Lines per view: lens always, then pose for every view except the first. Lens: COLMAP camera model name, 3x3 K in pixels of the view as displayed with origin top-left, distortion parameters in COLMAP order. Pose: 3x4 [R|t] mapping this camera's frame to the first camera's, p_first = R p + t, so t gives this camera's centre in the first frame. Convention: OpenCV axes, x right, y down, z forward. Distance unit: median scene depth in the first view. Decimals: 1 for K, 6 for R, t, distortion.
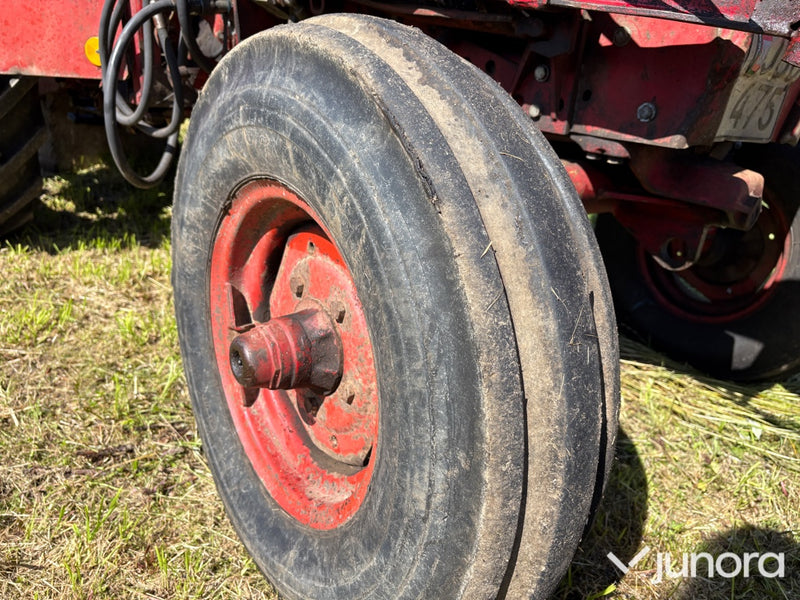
lens RADIAL K [[594.4, 0, 400.0], [0, 594.4, 300.0], [0, 0, 1]] dist [0.033229, -0.038041]
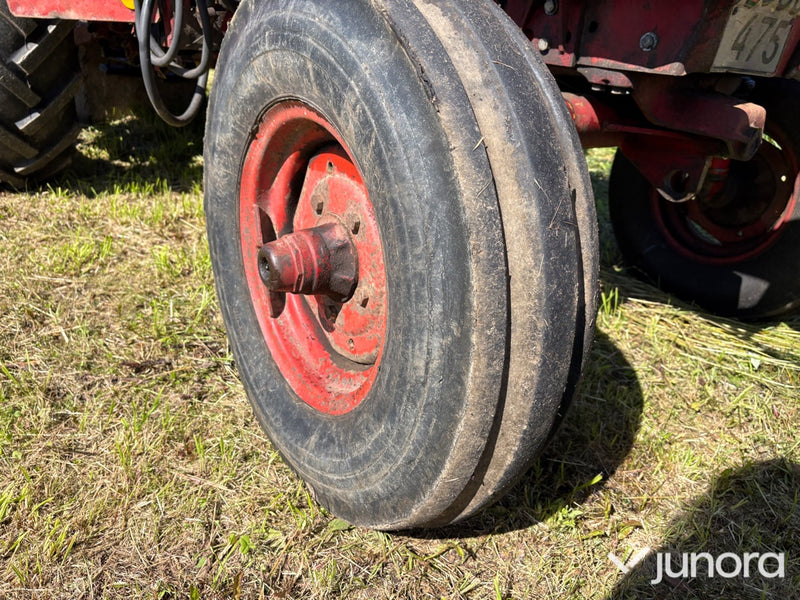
lens RADIAL K [[594.4, 0, 400.0], [0, 594.4, 300.0], [0, 0, 1]] dist [0.033229, -0.038041]
pose [[0.999111, 0.011739, -0.040488, 0.023645], [-0.009262, 0.998106, 0.060824, 0.078280], [0.041125, -0.060395, 0.997327, -0.094178]]
